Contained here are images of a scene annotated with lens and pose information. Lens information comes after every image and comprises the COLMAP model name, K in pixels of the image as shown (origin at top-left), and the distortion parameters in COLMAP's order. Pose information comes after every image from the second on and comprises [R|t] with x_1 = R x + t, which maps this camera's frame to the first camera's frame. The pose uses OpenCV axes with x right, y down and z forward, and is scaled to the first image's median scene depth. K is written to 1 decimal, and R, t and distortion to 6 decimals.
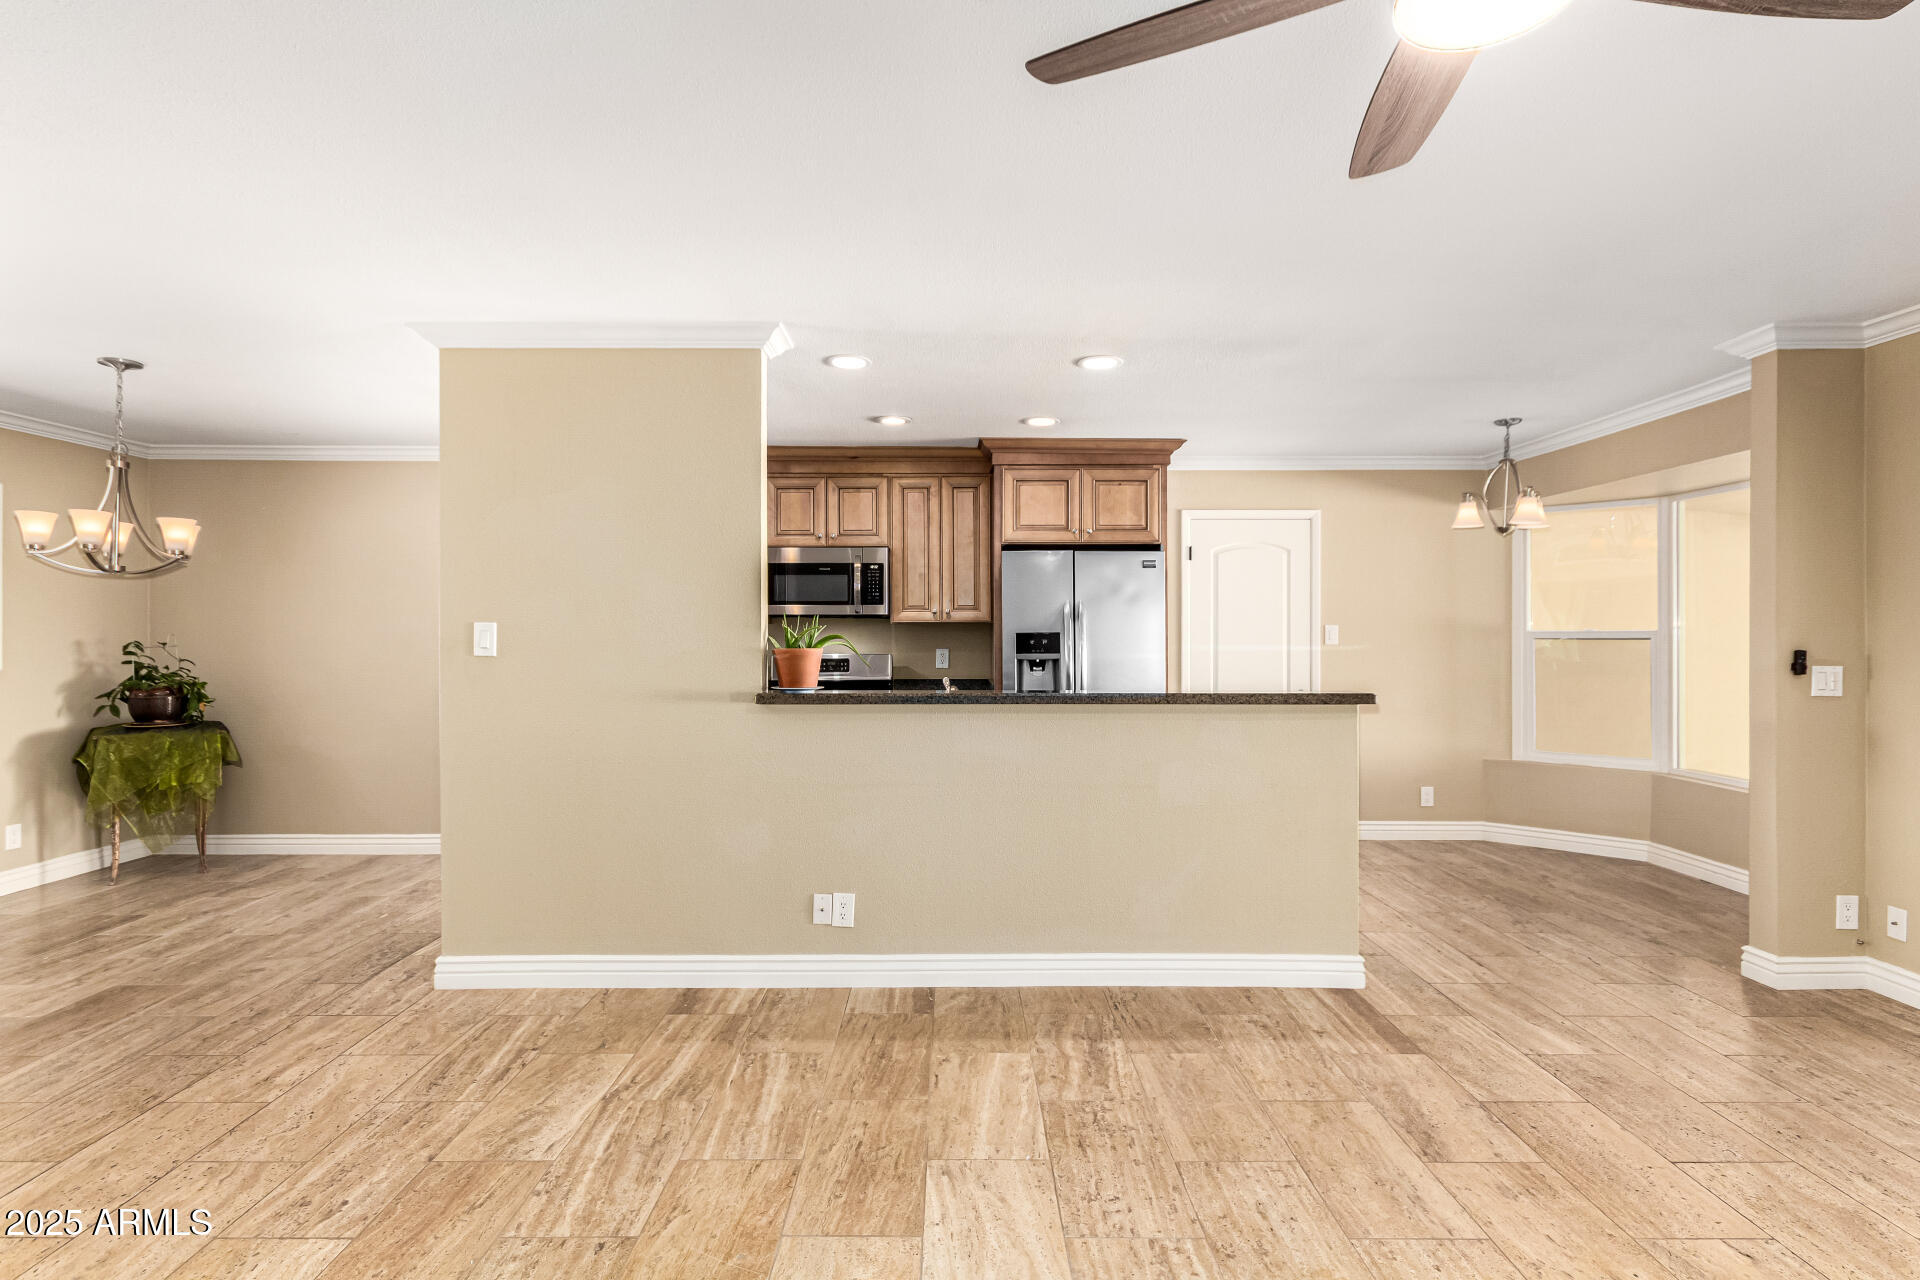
lens RADIAL K [[973.5, 0, 960.2], [0, 973.5, 627.2], [0, 0, 1]] dist [0.002817, -0.002355]
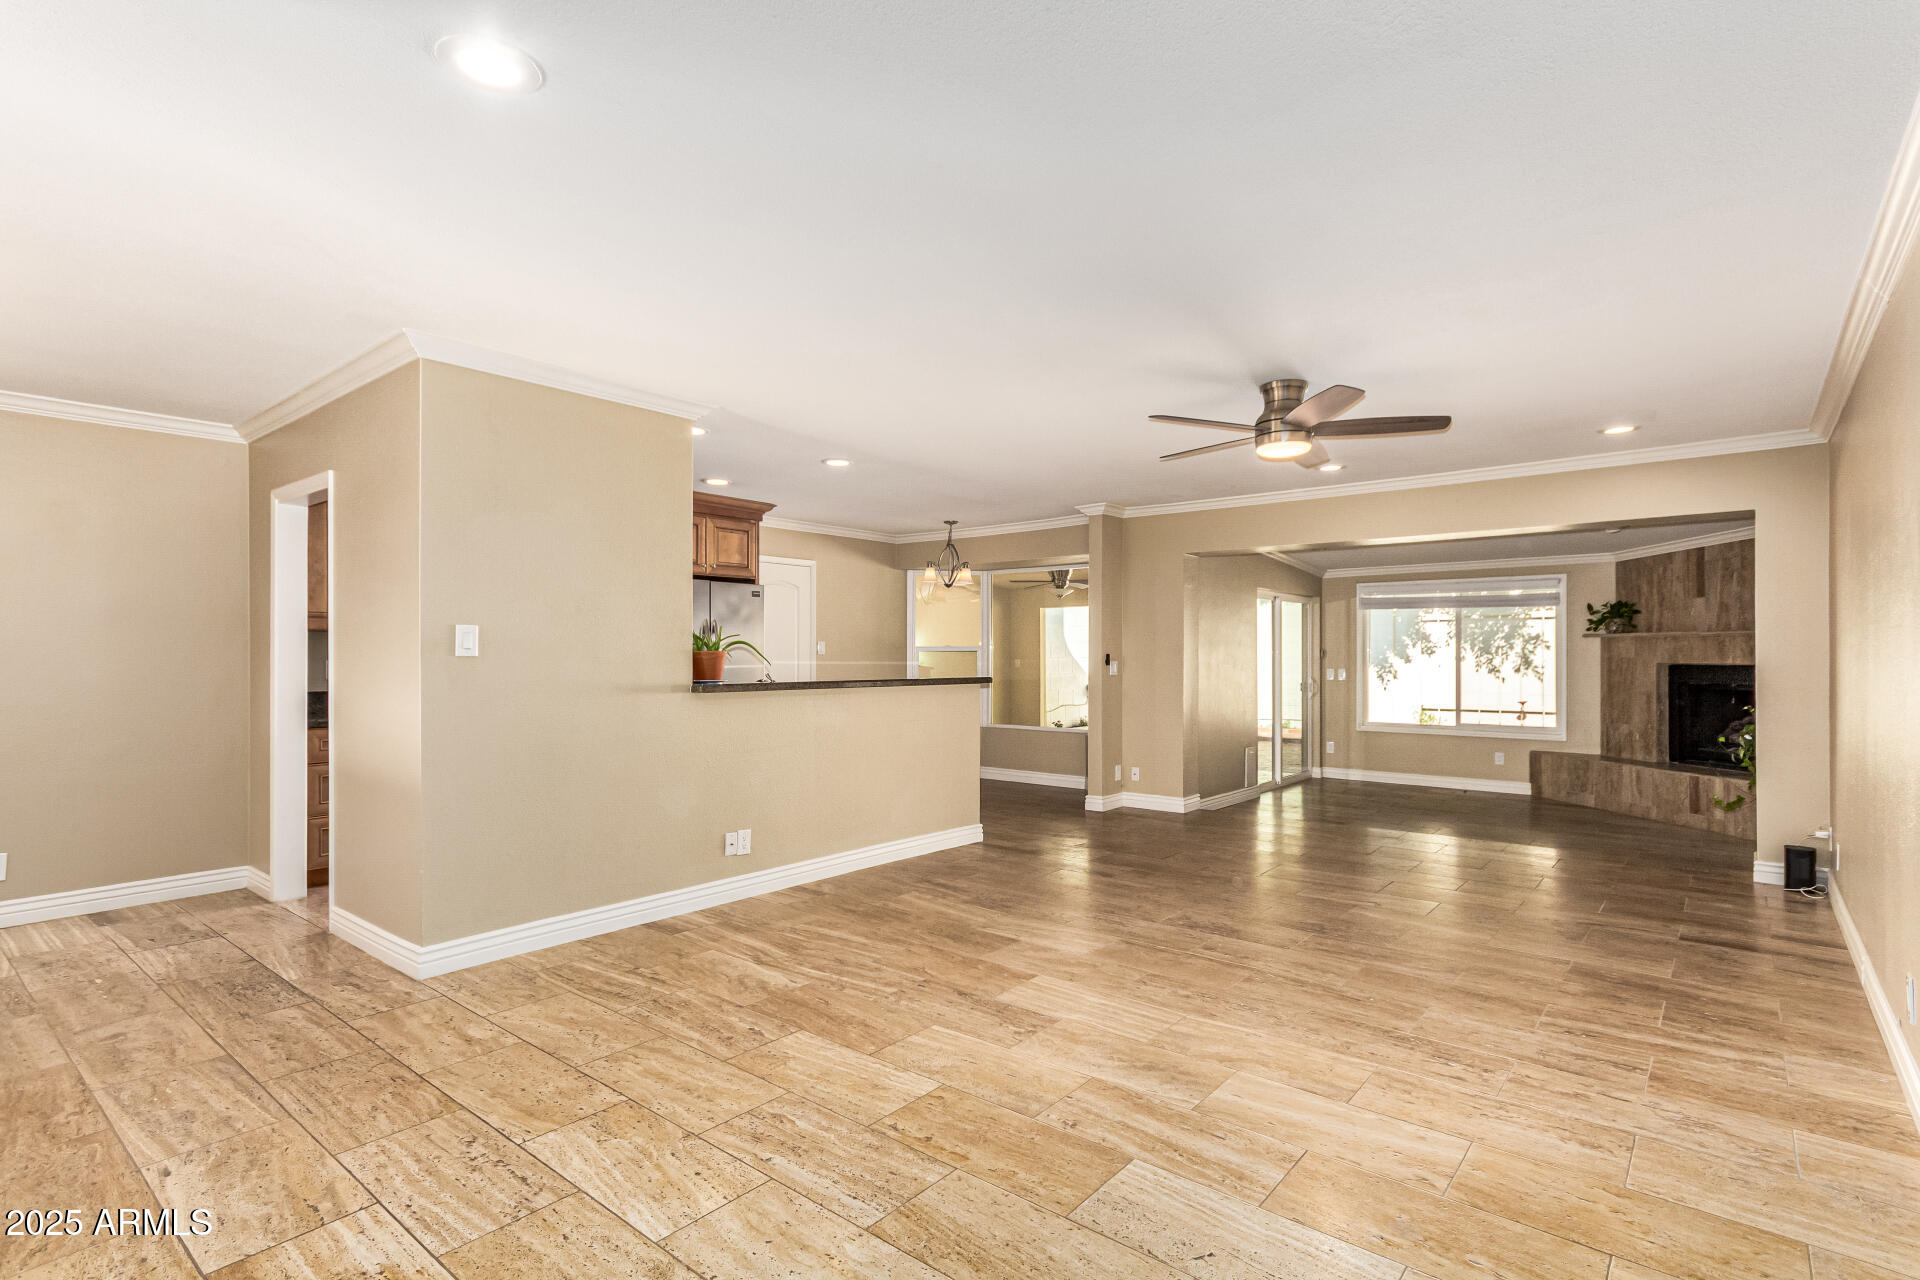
lens RADIAL K [[929.7, 0, 960.6], [0, 929.7, 652.4], [0, 0, 1]] dist [0.002272, 0.000390]
pose [[0.639952, 0.003388, 0.768407, -0.983623], [-0.004035, 0.999991, -0.001049, 0.025964], [-0.768404, -0.002429, 0.639960, -0.070552]]
